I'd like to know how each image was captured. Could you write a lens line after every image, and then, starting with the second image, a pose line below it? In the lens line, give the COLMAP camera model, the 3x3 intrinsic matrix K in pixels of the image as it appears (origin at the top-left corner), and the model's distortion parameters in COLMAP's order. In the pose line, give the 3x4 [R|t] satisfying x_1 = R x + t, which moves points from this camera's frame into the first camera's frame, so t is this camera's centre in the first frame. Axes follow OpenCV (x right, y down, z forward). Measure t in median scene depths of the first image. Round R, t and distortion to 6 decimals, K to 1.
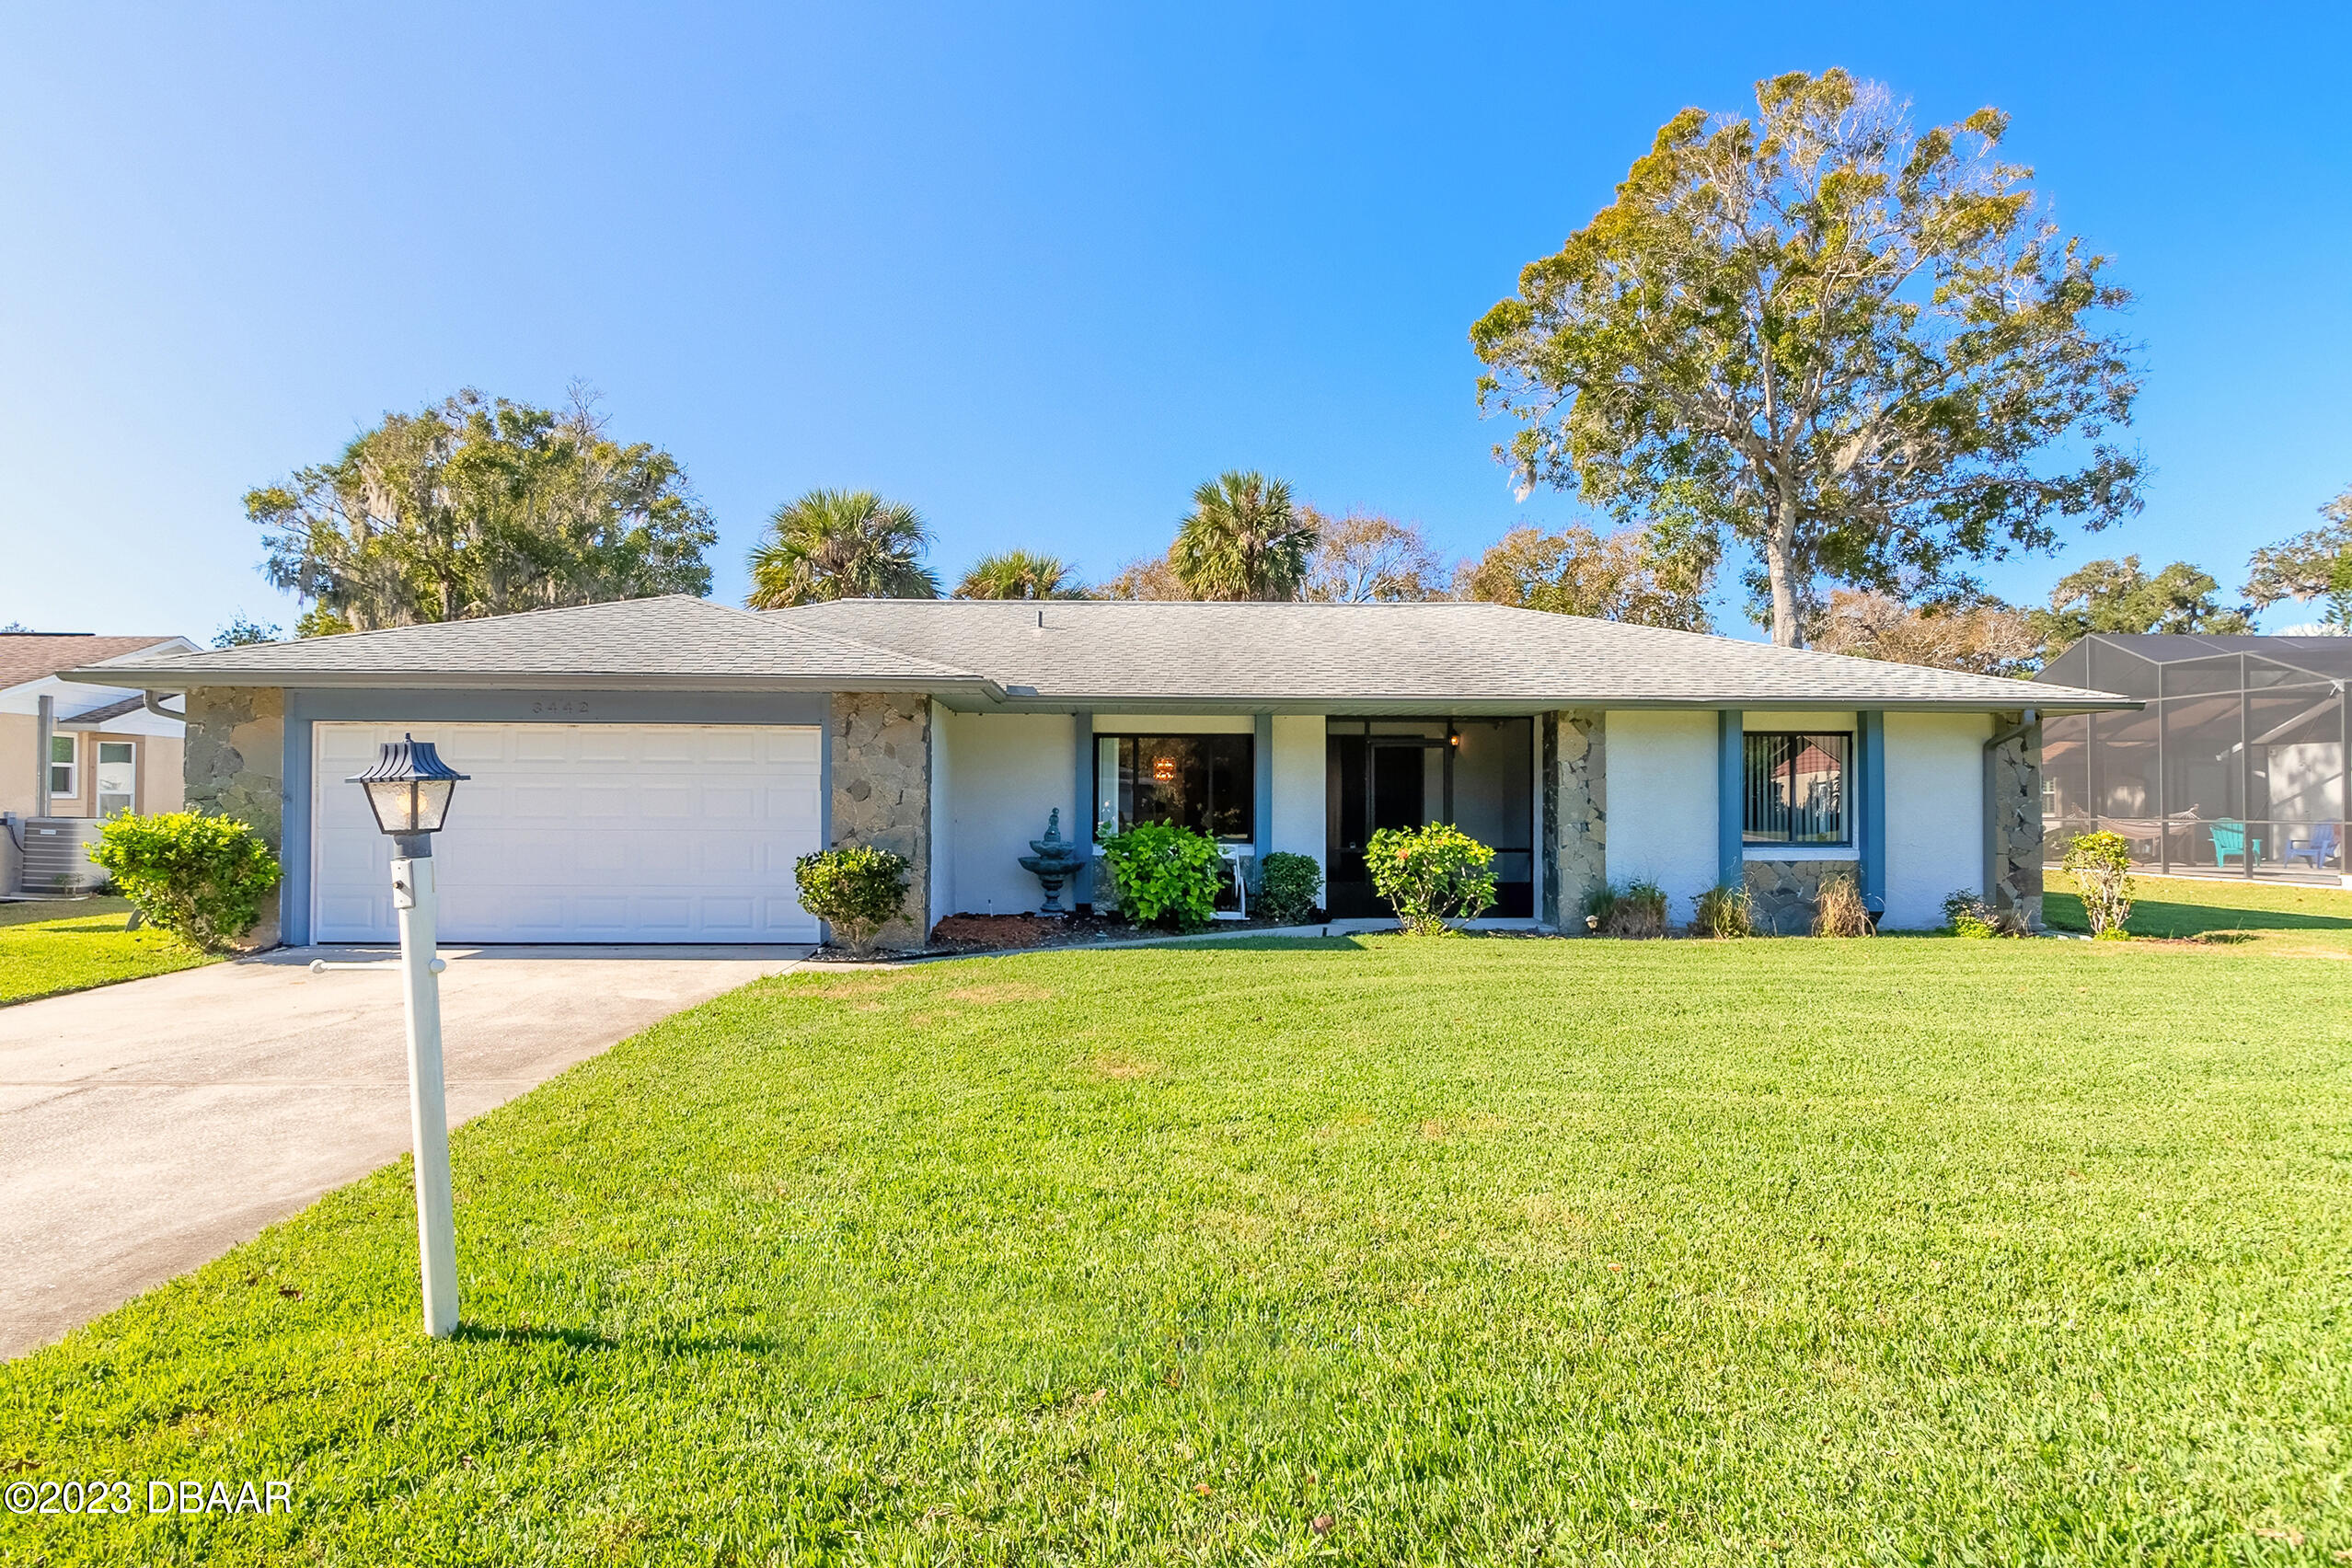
lens RADIAL K [[1425.3, 0, 1176.0], [0, 1425.3, 784.0], [0, 0, 1]] dist [0.000777, 0.001134]
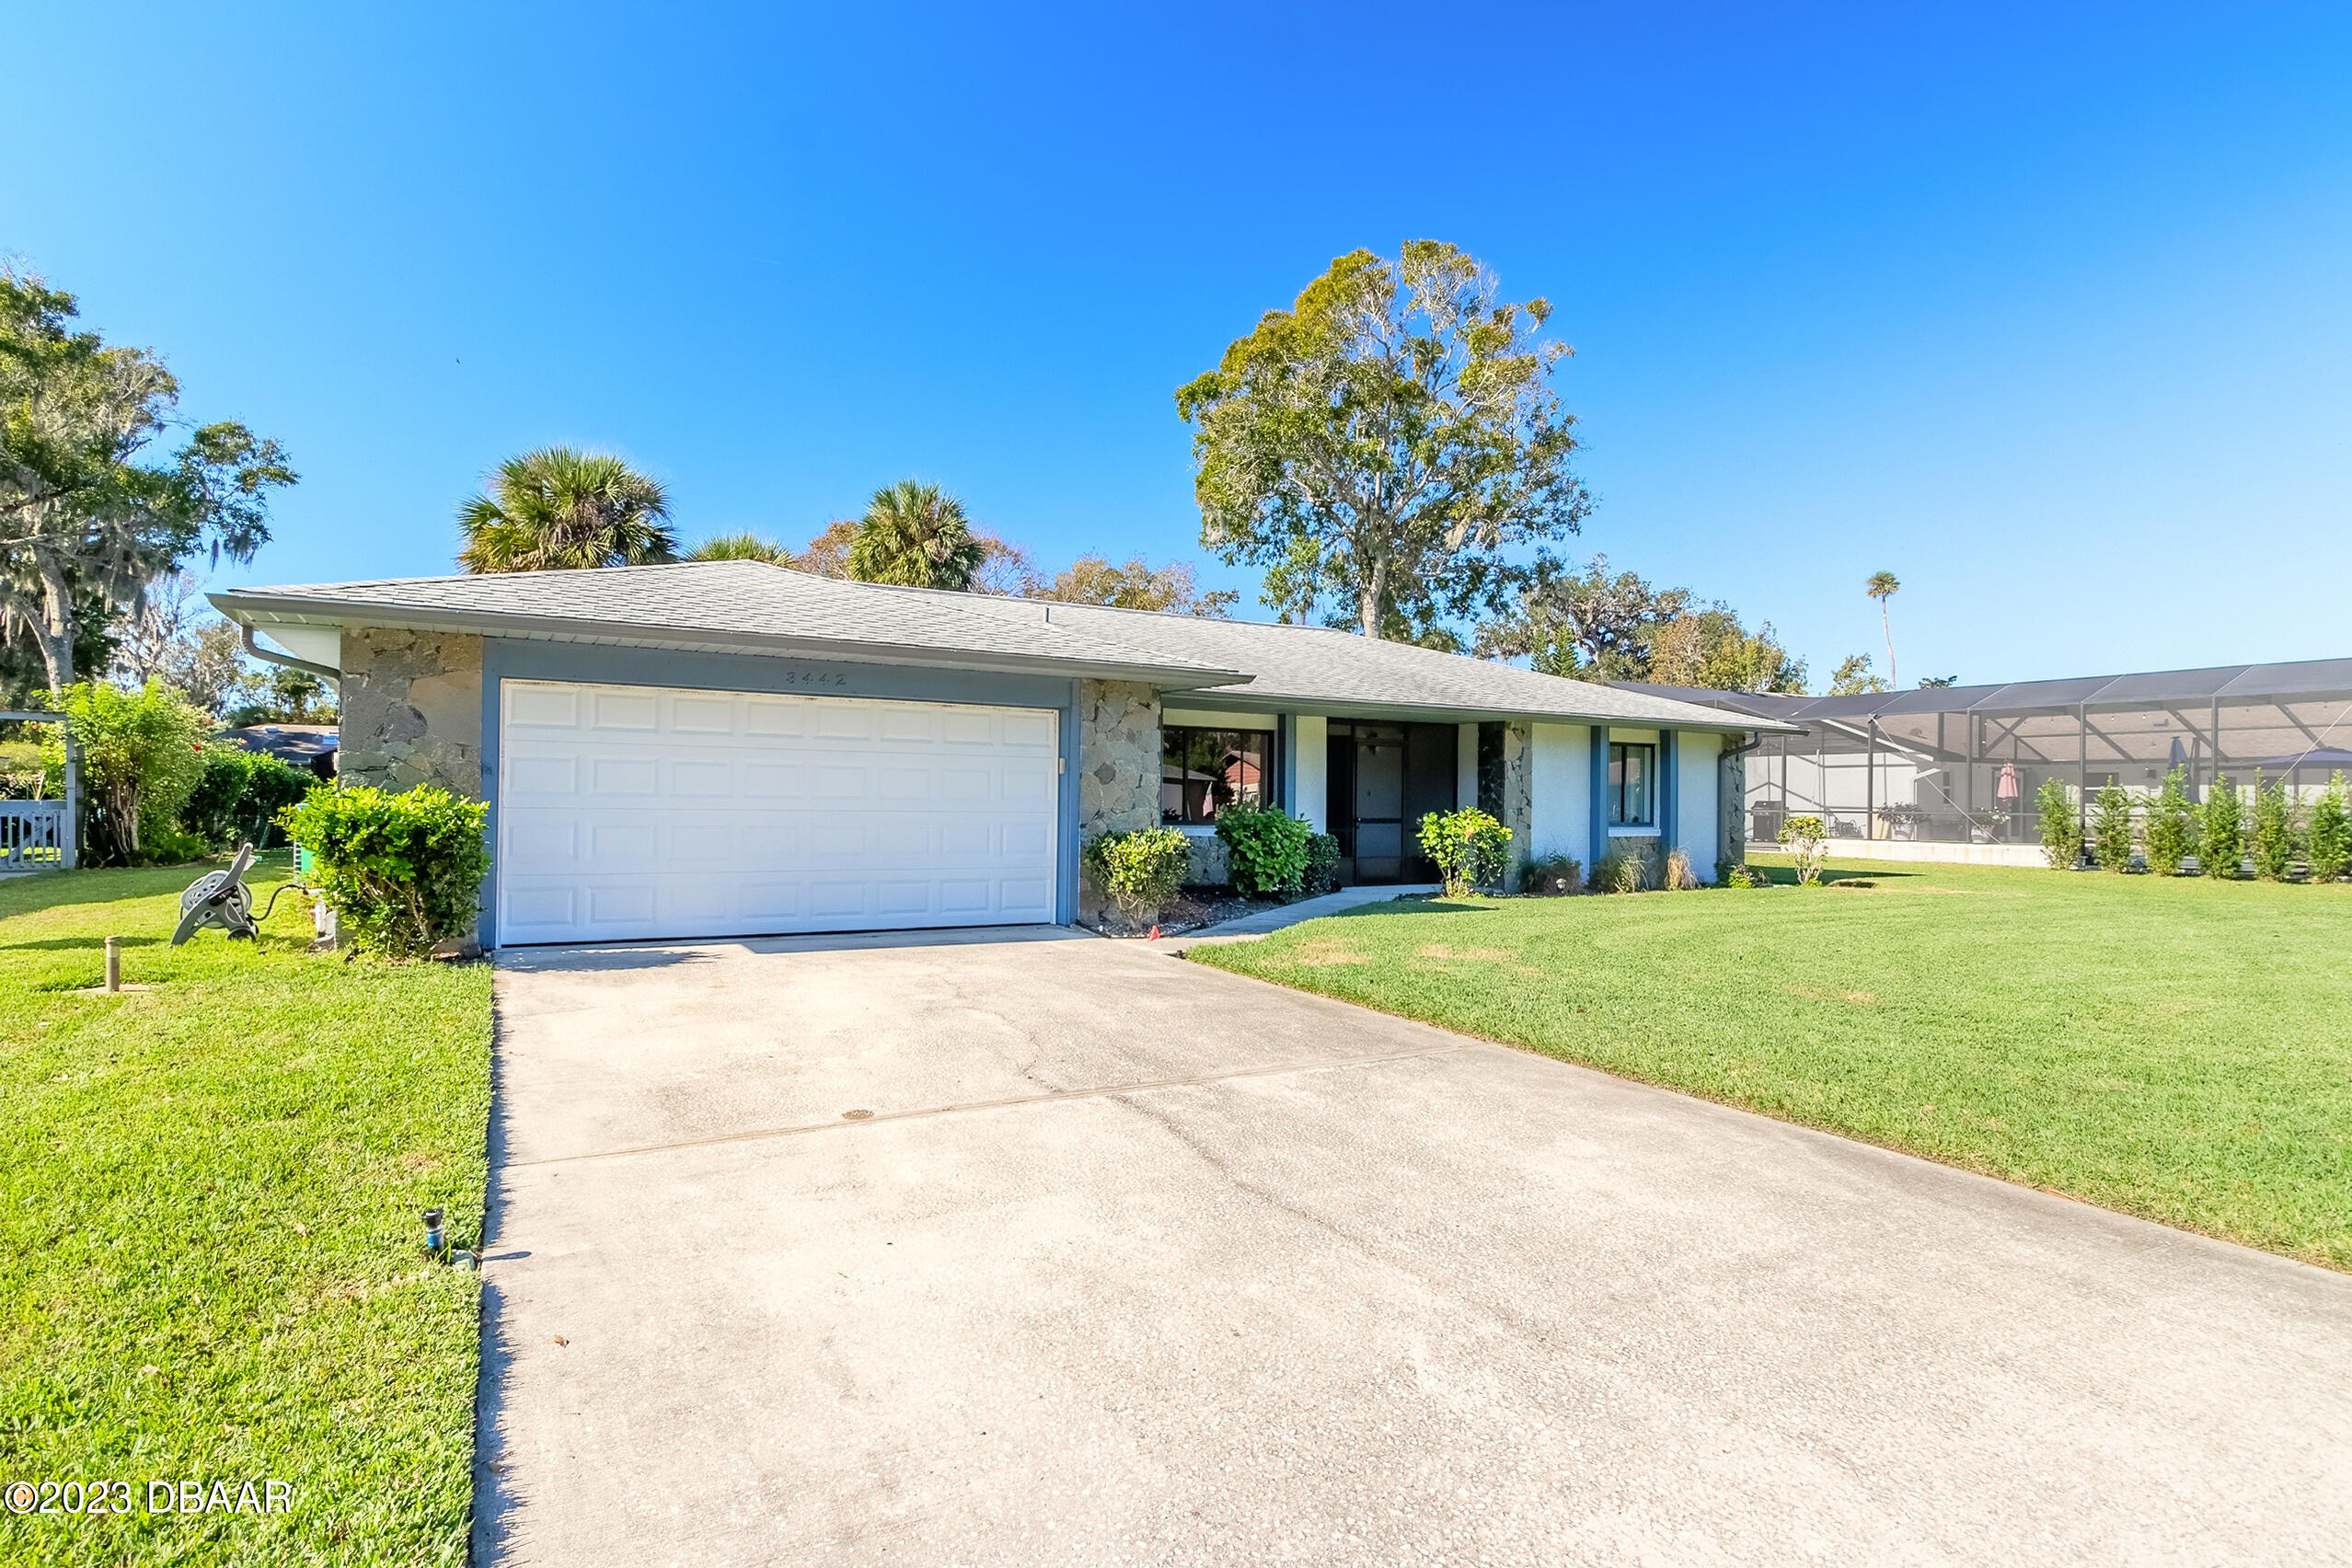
lens RADIAL K [[1293.1, 0, 1176.0], [0, 1293.1, 784.0], [0, 0, 1]] dist [-0.011878, -0.001067]
pose [[0.860808, 0.013154, 0.508760, -0.576100], [-0.014385, 0.999895, -0.001512, 0.011001], [-0.508727, -0.006017, 0.860907, 0.145306]]
